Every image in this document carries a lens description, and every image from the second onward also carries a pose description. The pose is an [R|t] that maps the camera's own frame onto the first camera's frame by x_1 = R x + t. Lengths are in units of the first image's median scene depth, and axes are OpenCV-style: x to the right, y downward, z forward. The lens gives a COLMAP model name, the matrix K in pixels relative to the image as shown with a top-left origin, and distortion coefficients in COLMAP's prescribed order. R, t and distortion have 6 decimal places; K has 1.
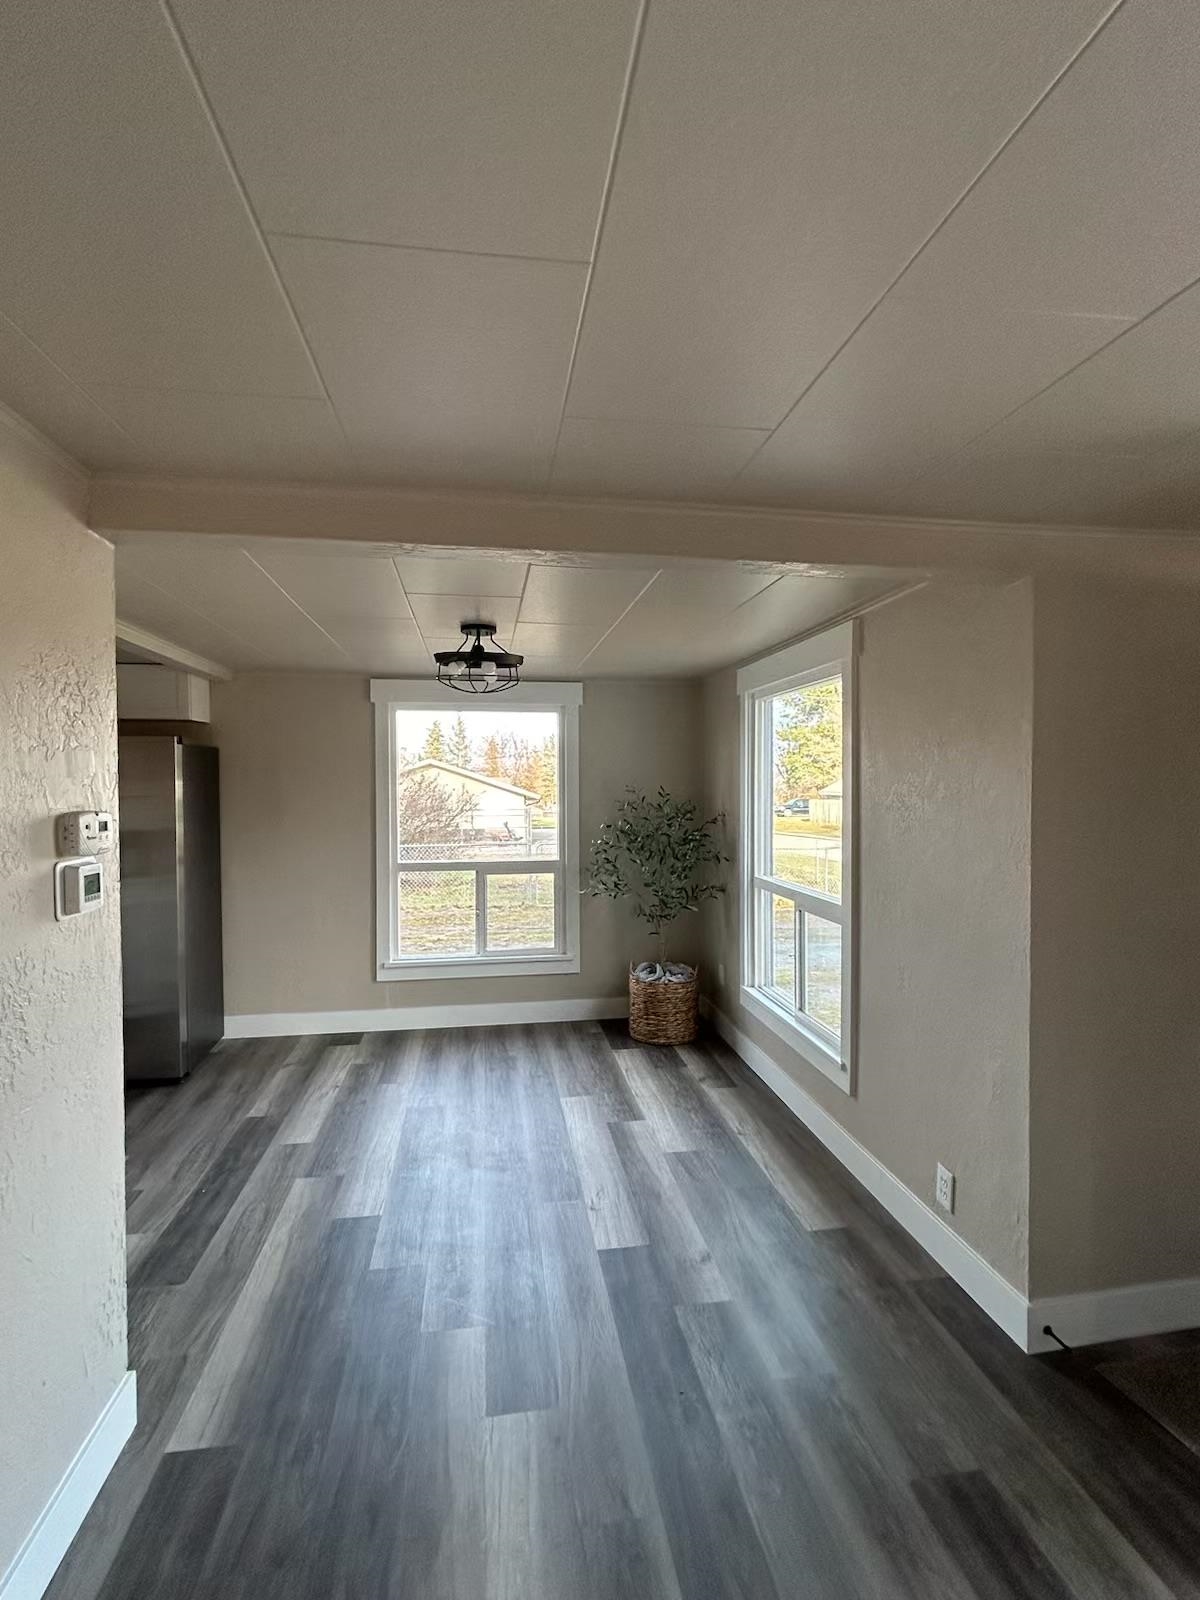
lens RADIAL K [[764.5, 0, 593.9], [0, 764.5, 802.6], [0, 0, 1]] dist [0.007160, 0.000378]
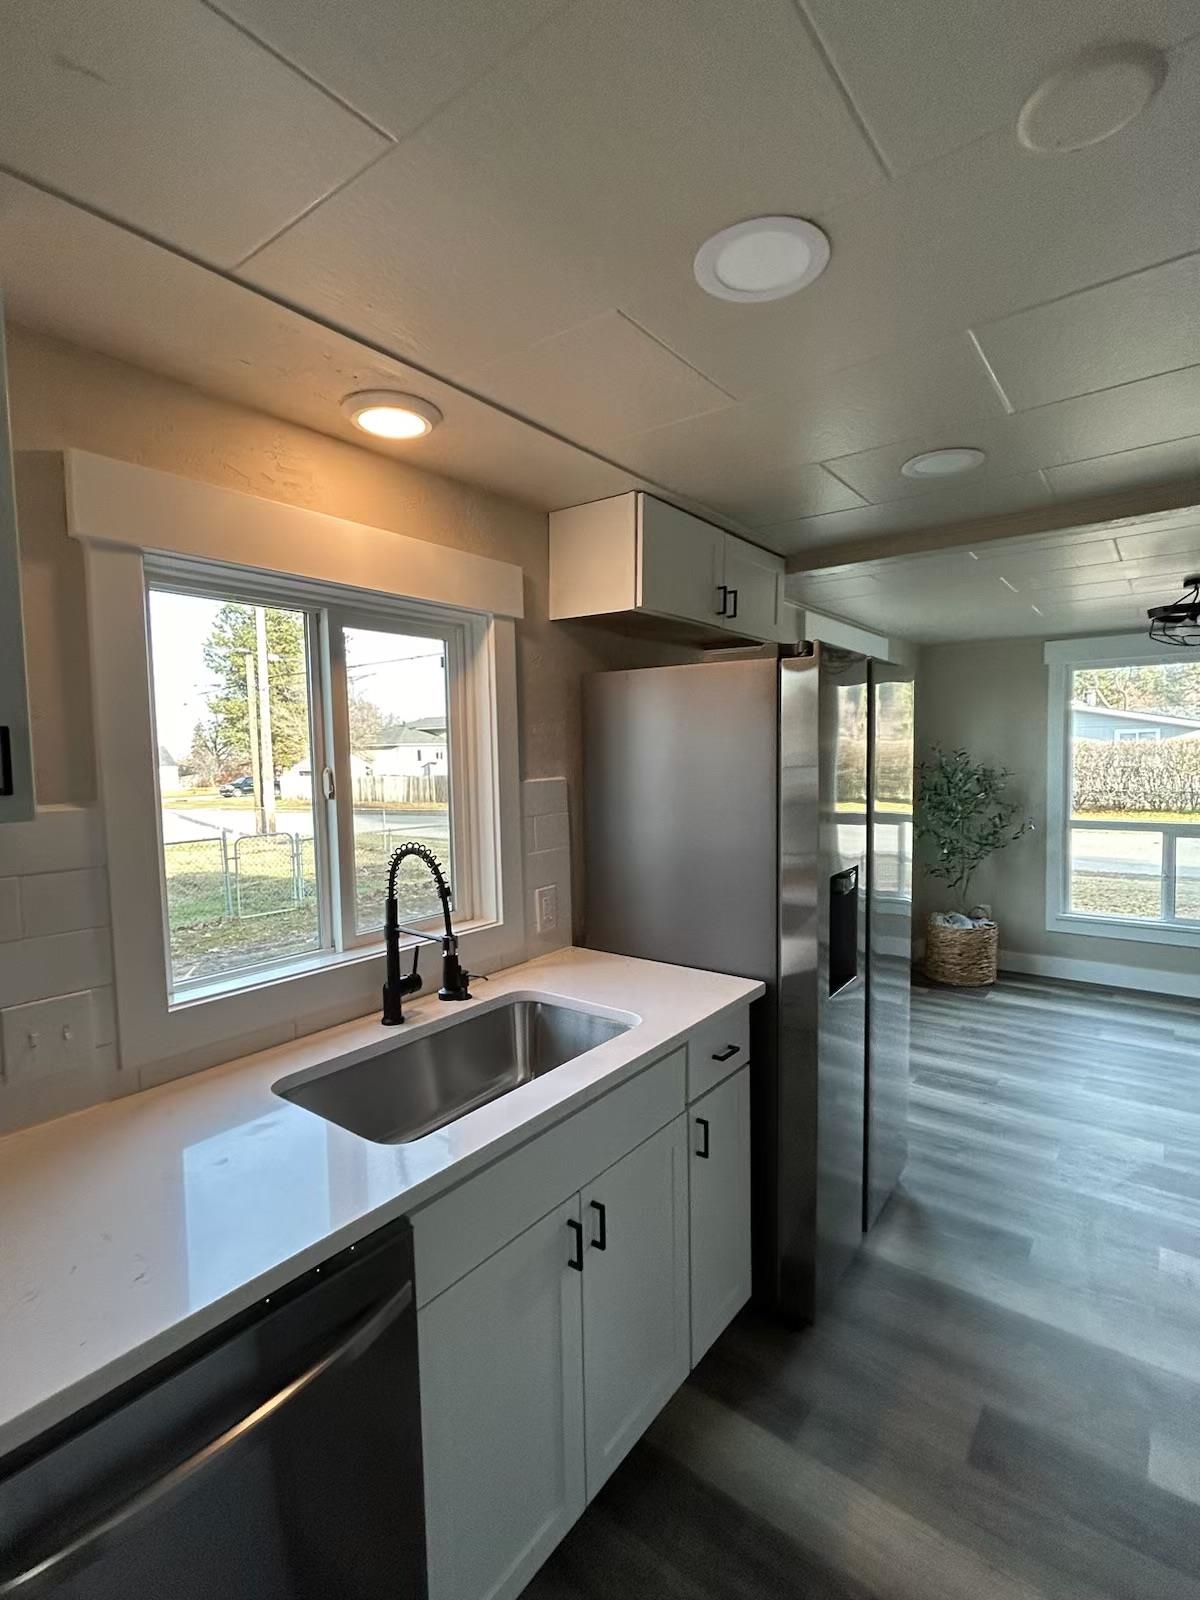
lens RADIAL K [[764.5, 0, 593.9], [0, 764.5, 802.6], [0, 0, 1]] dist [0.007160, 0.000378]
pose [[0.717311, -0.064196, 0.693790, -1.146230], [0.041394, 0.997914, 0.049539, -0.032206], [-0.695523, -0.006816, 0.718472, 0.623223]]
